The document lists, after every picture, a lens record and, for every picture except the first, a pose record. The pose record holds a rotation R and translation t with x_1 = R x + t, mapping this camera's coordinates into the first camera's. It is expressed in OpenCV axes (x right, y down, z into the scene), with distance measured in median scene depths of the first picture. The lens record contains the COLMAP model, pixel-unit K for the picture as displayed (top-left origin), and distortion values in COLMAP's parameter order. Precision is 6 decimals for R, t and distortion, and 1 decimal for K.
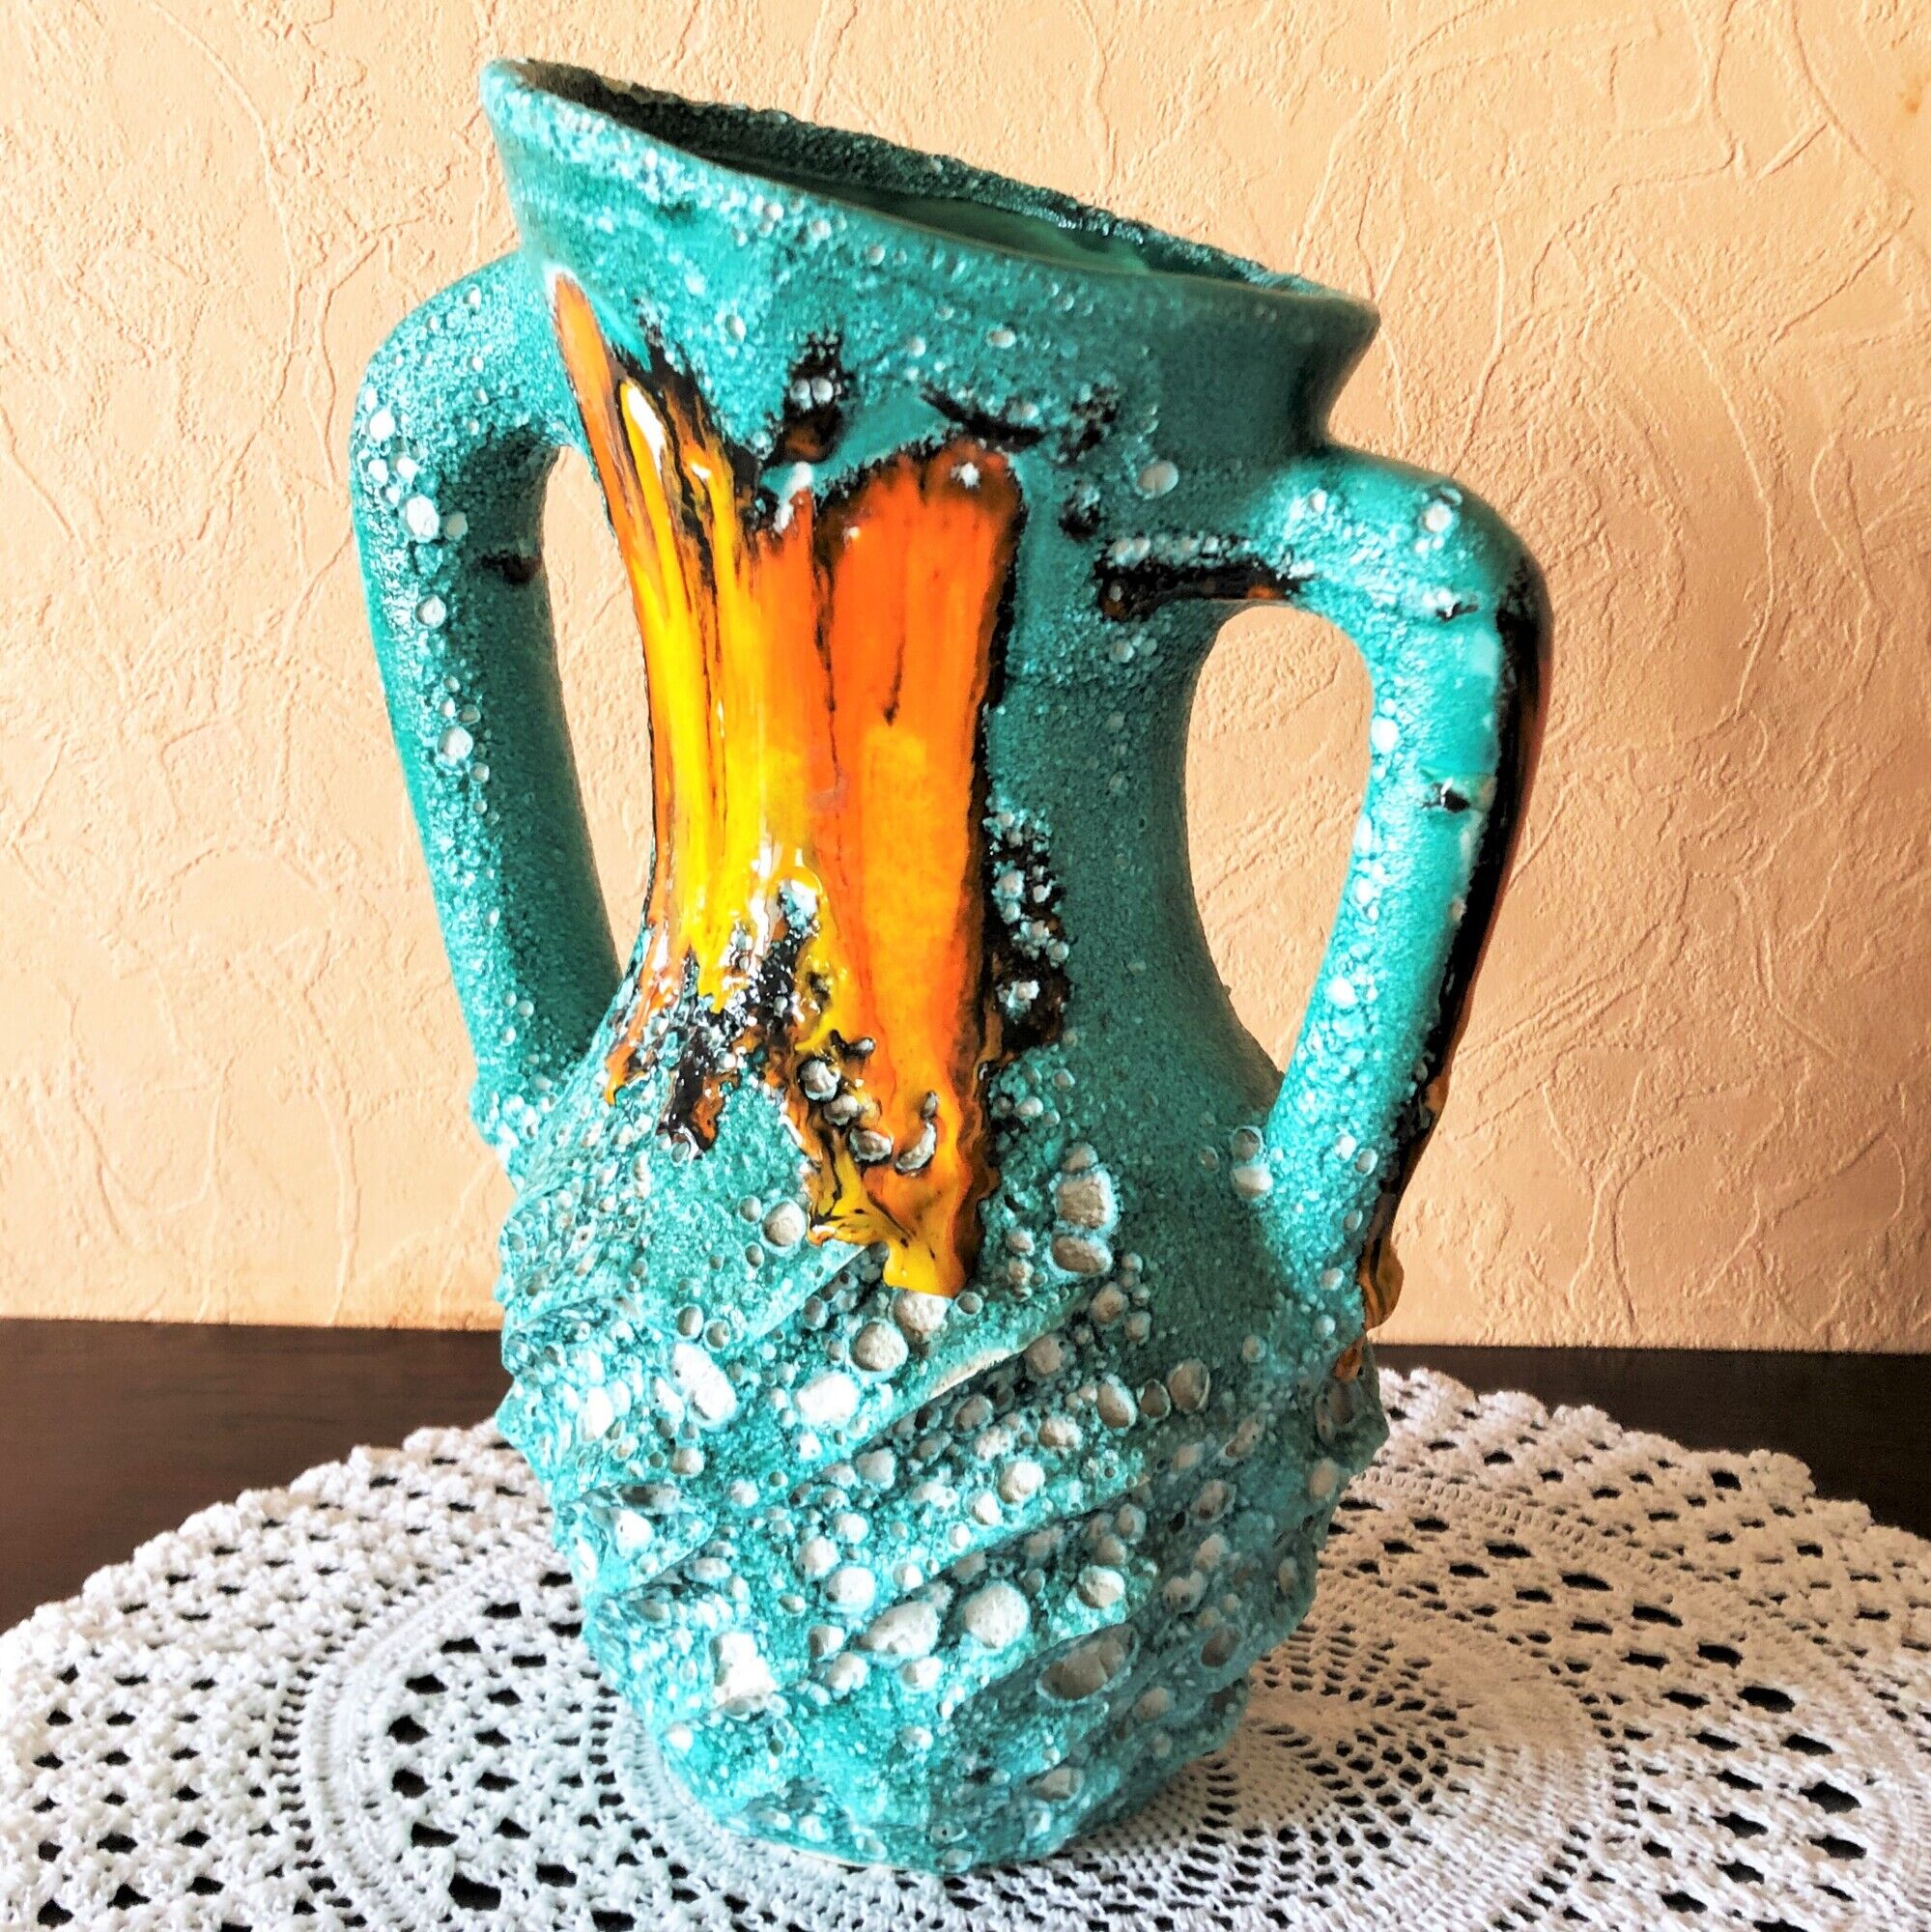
lens RADIAL K [[2175.8, 0, 931.3], [0, 2175.8, 889.0], [0, 0, 1]] dist [0.136207, -0.486307]
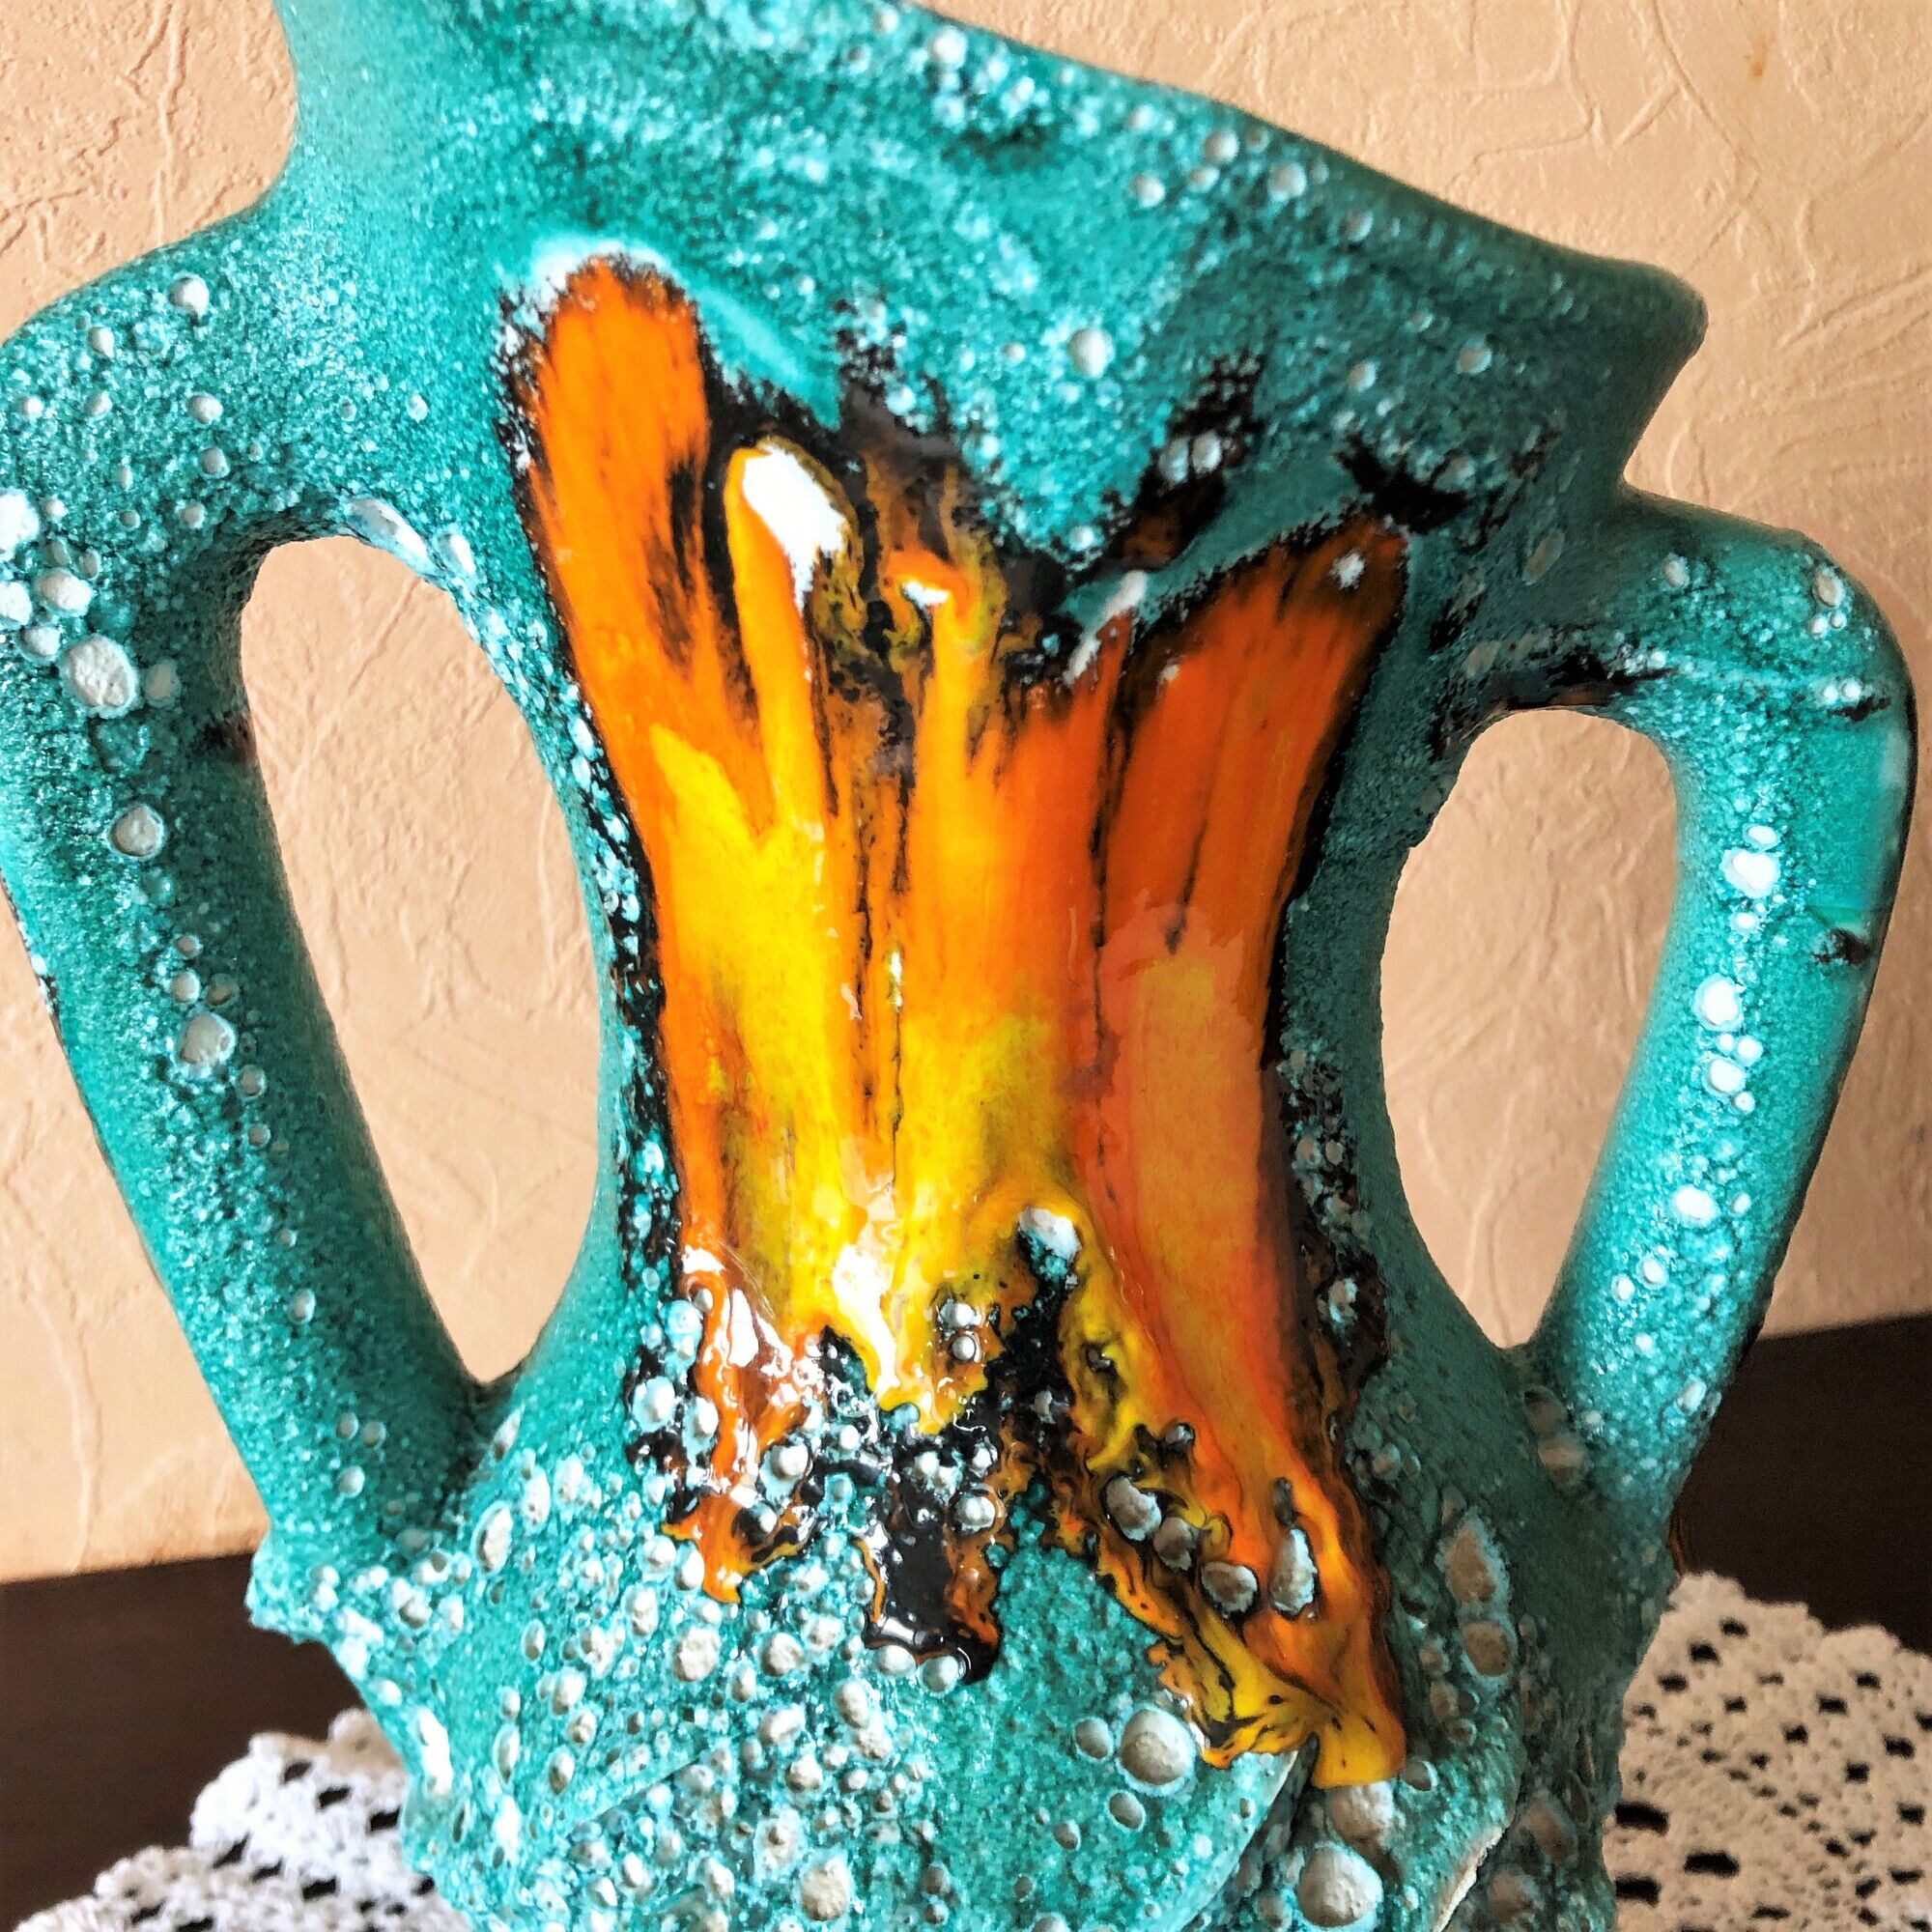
lens RADIAL K [[2050.9, 0, 917.3], [0, 2050.9, 948.1], [0, 0, 1]] dist [0.086151, -0.257379]
pose [[0.871147, -0.154674, 0.466024, -0.369161], [0.129048, 0.987847, 0.086635, -0.139001], [-0.473761, -0.015332, 0.880520, 0.488704]]
